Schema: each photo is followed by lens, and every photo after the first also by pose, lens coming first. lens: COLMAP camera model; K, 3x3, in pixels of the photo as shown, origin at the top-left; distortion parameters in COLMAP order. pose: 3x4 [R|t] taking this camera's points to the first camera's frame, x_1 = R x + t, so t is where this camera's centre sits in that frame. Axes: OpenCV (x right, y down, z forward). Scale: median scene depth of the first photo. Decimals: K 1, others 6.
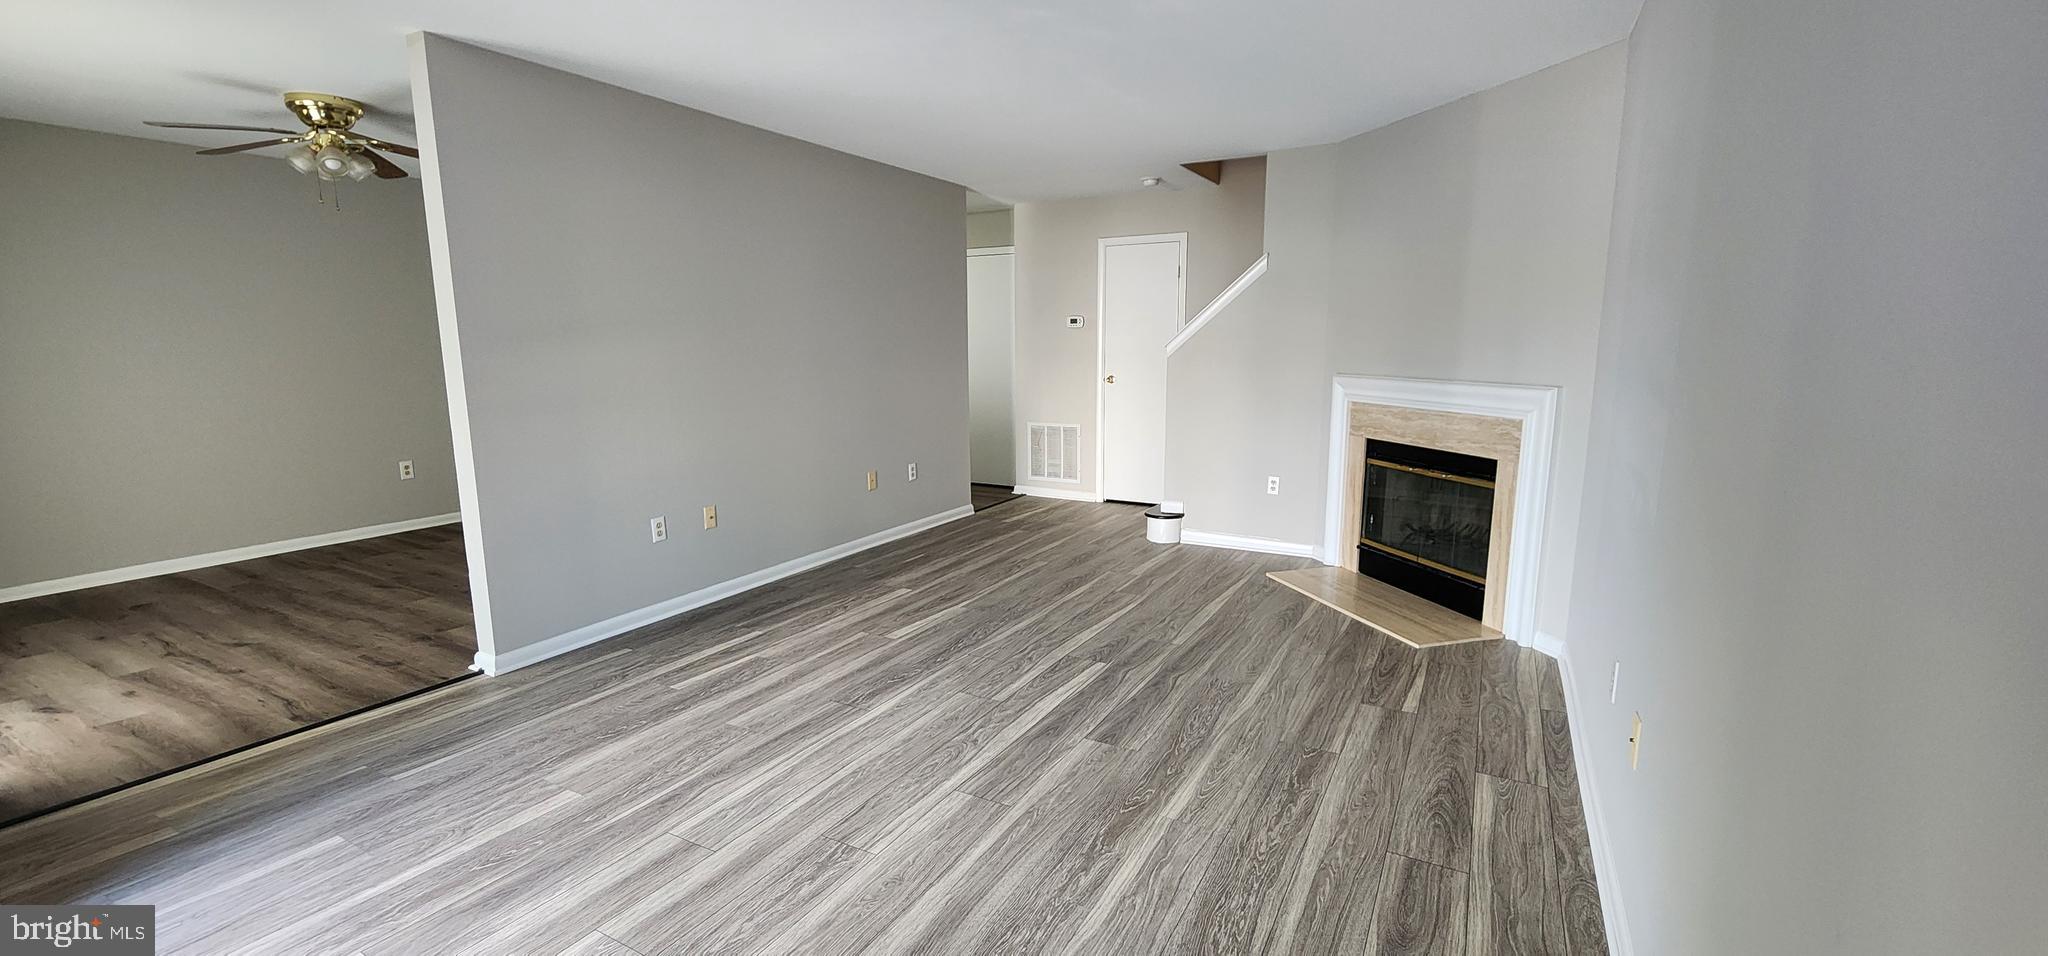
lens RADIAL K [[840.5, 0, 1027.5], [0, 840.5, 460.5], [0, 0, 1]] dist [-0.007065, 0.000111]
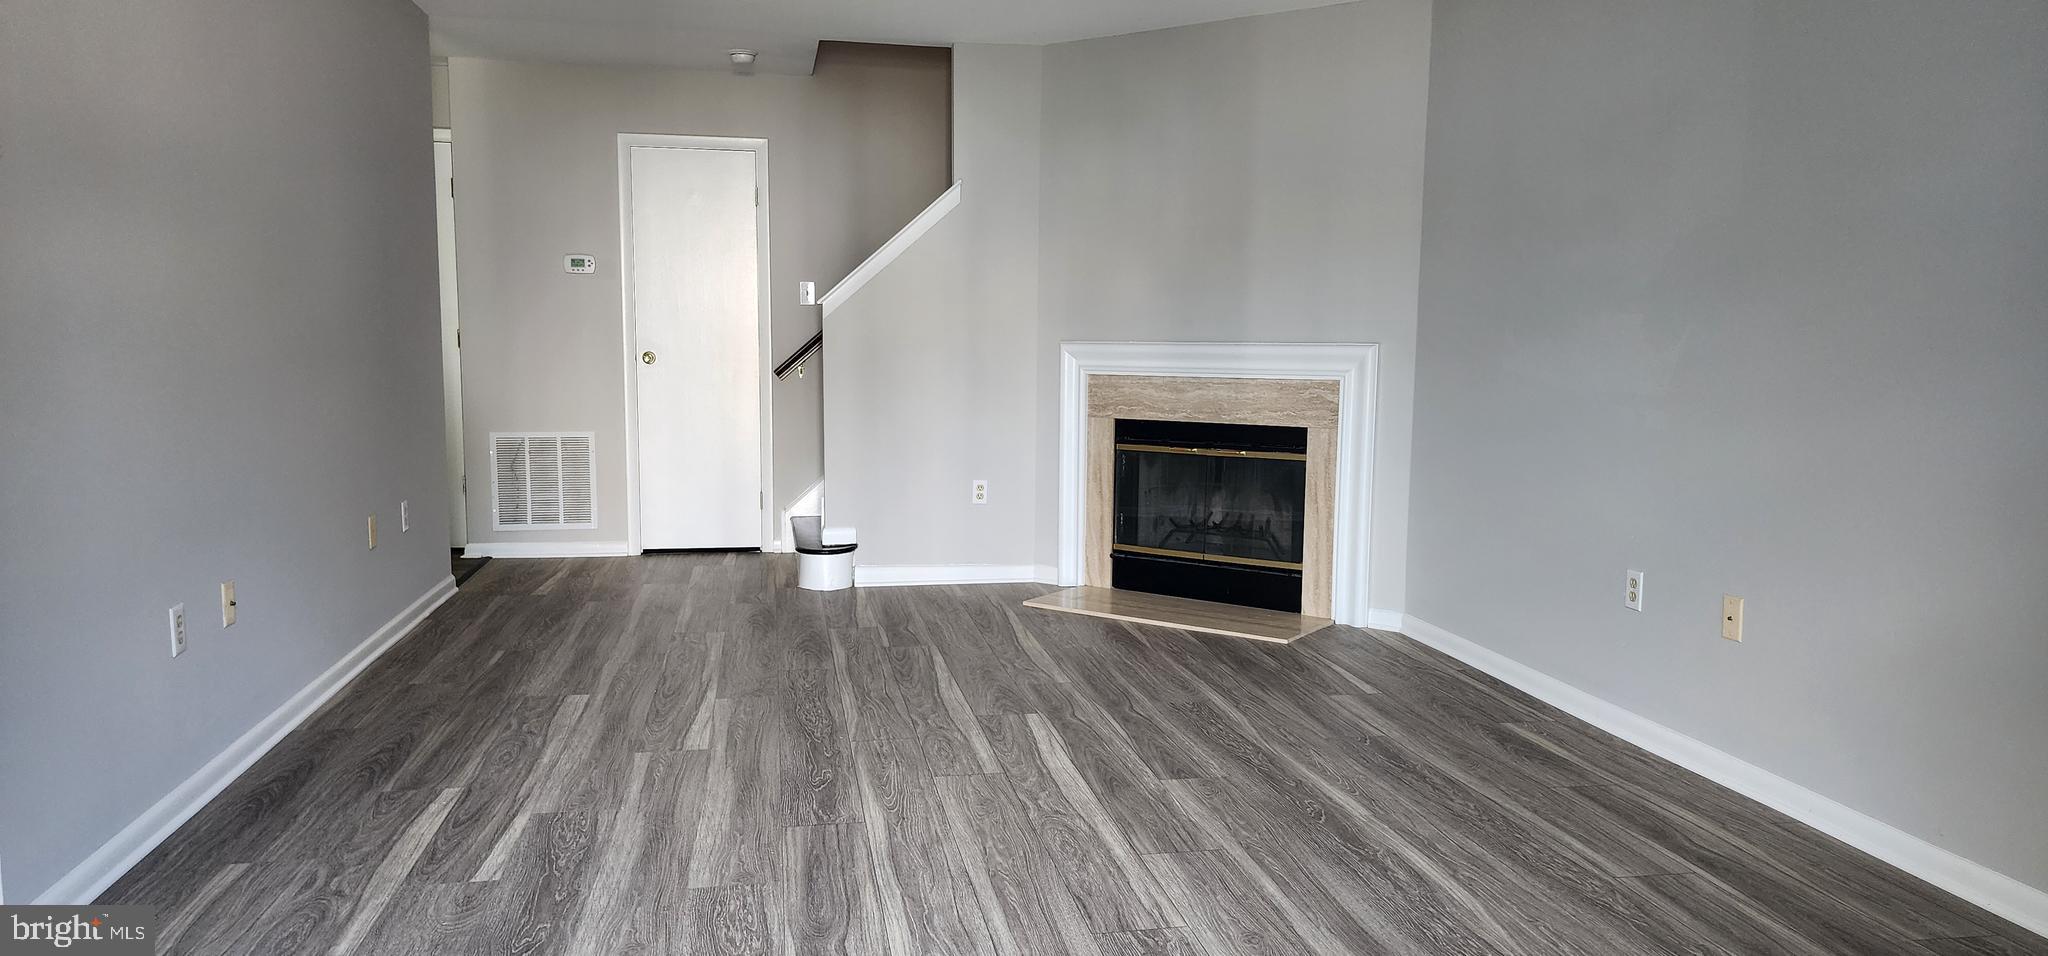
lens RADIAL K [[1340.4, 0, 1017.5], [0, 1340.4, 479.0], [0, 0, 1]] dist [0.048516, -0.007161]
pose [[0.778198, -0.057616, 0.625370, -0.572219], [0.077272, 0.997001, -0.004302, 0.035470], [-0.623247, 0.051672, 0.780316, 0.072463]]
